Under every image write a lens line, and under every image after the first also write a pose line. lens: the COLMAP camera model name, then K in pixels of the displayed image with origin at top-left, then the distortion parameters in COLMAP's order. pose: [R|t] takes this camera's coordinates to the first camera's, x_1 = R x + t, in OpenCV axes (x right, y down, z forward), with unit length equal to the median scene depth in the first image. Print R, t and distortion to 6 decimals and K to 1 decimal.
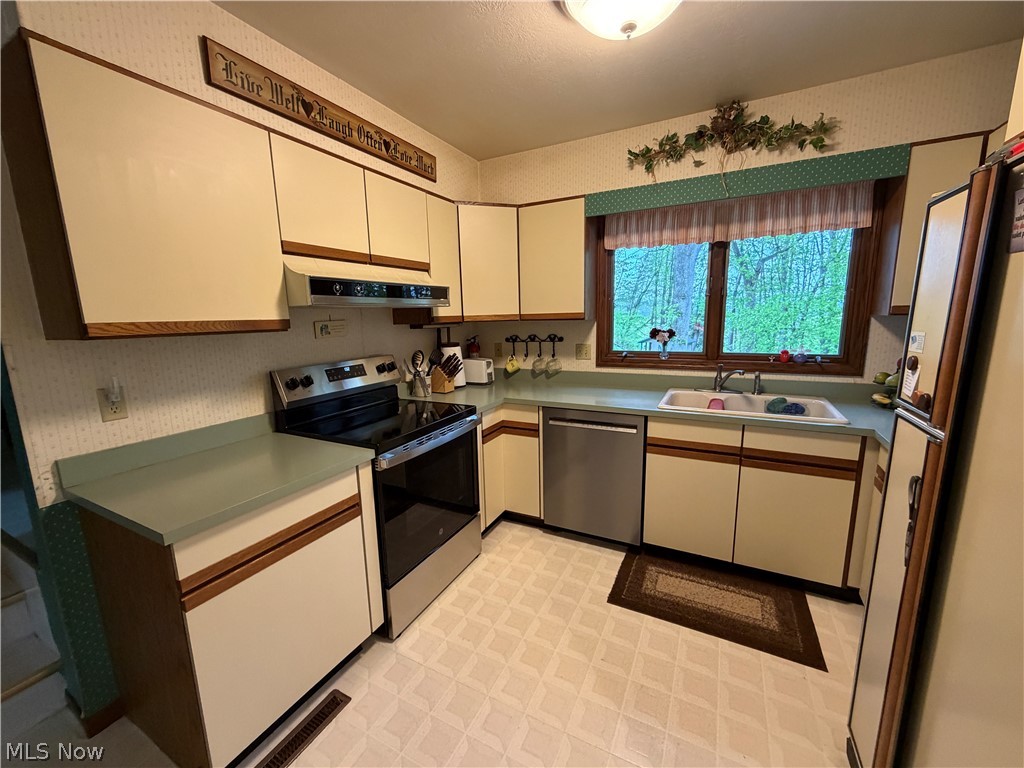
lens RADIAL K [[409.3, 0, 511.3], [0, 409.3, 385.1], [0, 0, 1]] dist [-0.001129, -0.000301]
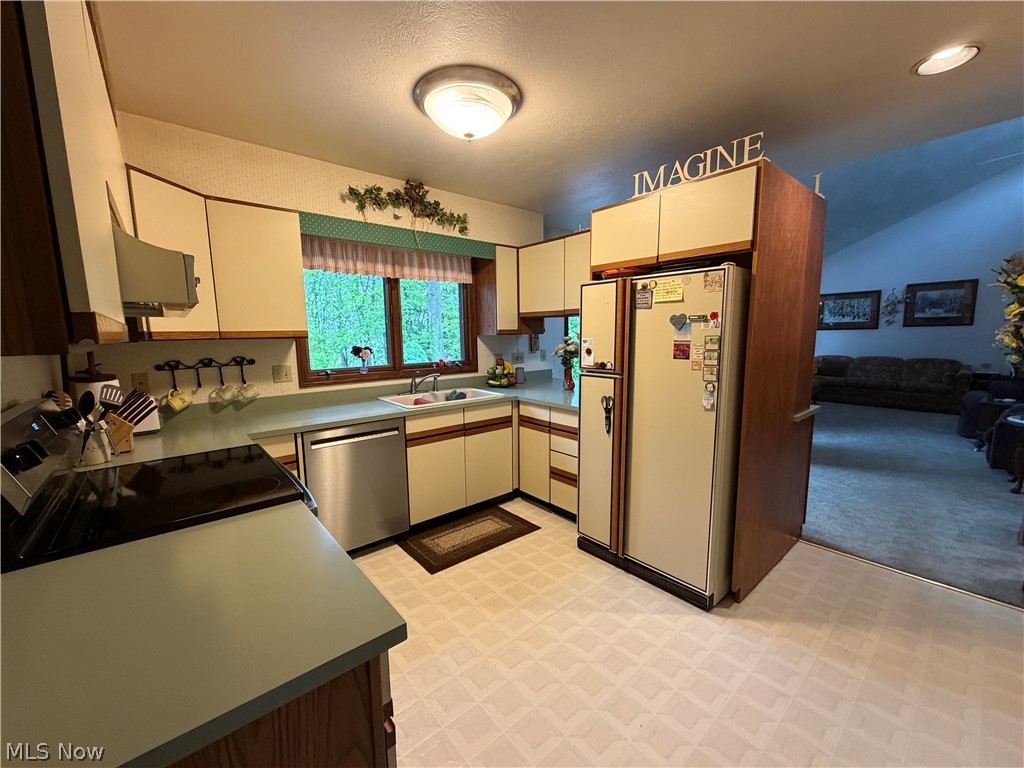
lens RADIAL K [[409.3, 0, 511.3], [0, 409.3, 385.1], [0, 0, 1]] dist [-0.001129, -0.000301]
pose [[0.377994, -0.099239, 0.920474, -0.618011], [0.162613, 0.985898, 0.039515, -0.012044], [-0.911415, 0.134745, 0.388801, 0.231420]]
